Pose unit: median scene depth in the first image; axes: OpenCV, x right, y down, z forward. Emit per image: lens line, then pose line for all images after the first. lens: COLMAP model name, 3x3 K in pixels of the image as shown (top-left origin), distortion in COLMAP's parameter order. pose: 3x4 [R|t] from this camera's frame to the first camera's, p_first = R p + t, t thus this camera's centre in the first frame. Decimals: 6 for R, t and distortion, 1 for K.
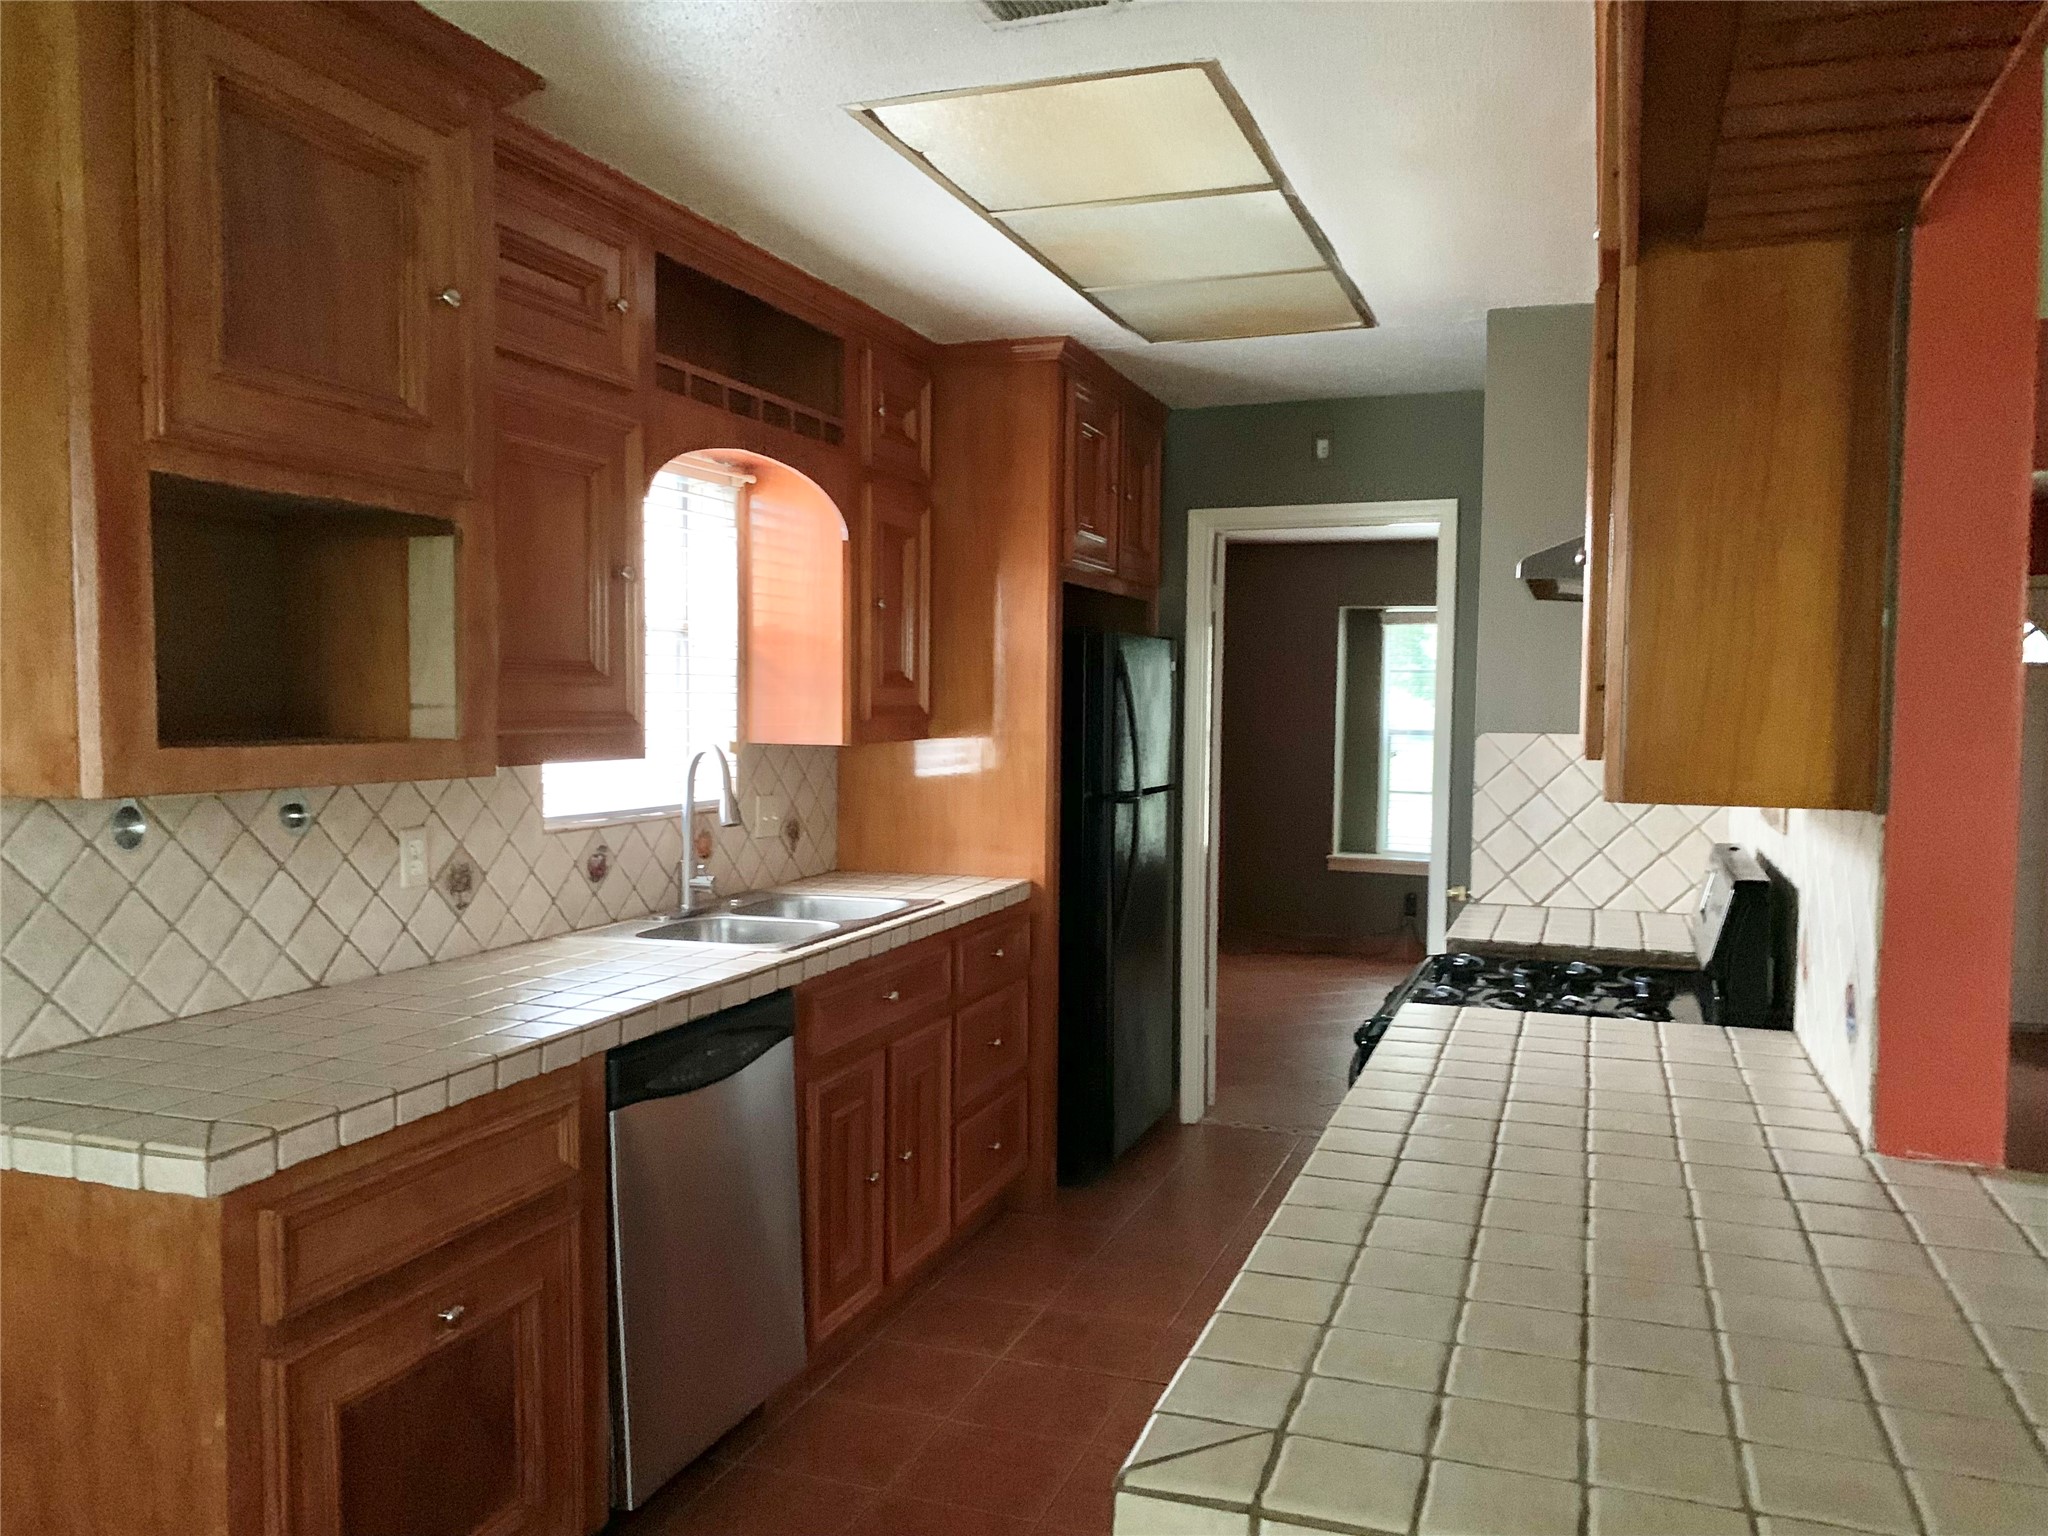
lens RADIAL K [[1552.1, 0, 1028.4], [0, 1552.1, 777.4], [0, 0, 1]] dist [-0.004892, -0.026084]
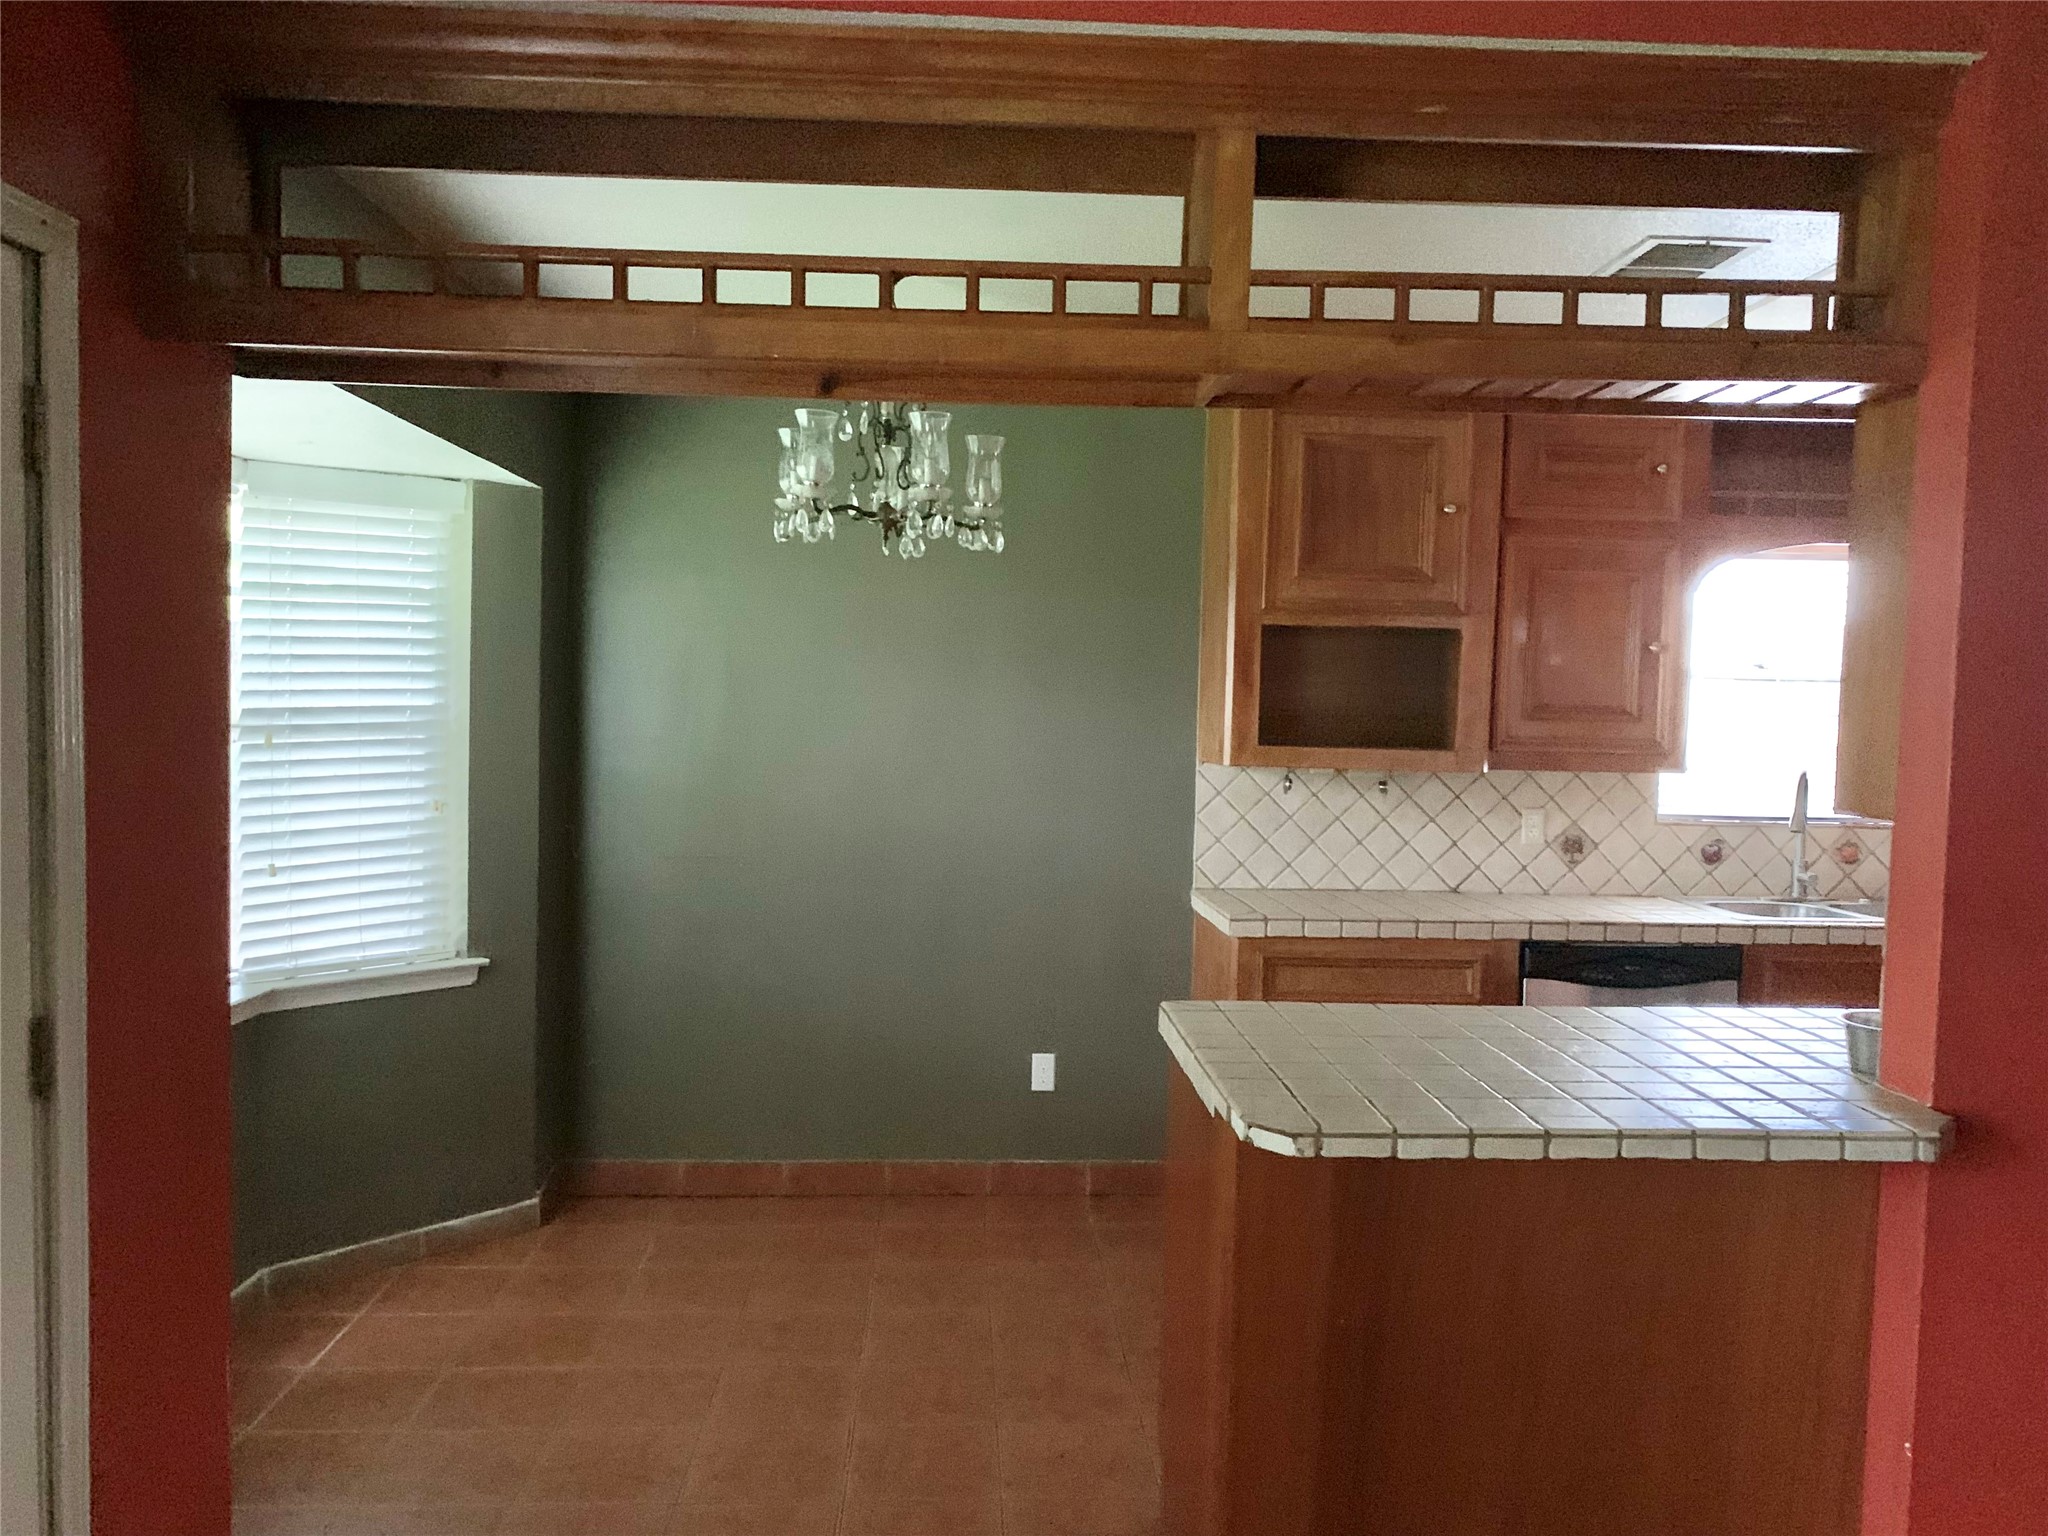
lens RADIAL K [[1552.1, 0, 1022.4], [0, 1552.1, 770.9], [0, 0, 1]] dist [-0.004892, -0.026084]
pose [[0.375652, 0.041363, -0.925837, 0.922087], [-0.067306, 0.997583, 0.017260, 0.001608], [0.924314, 0.055831, 0.377528, -0.115738]]
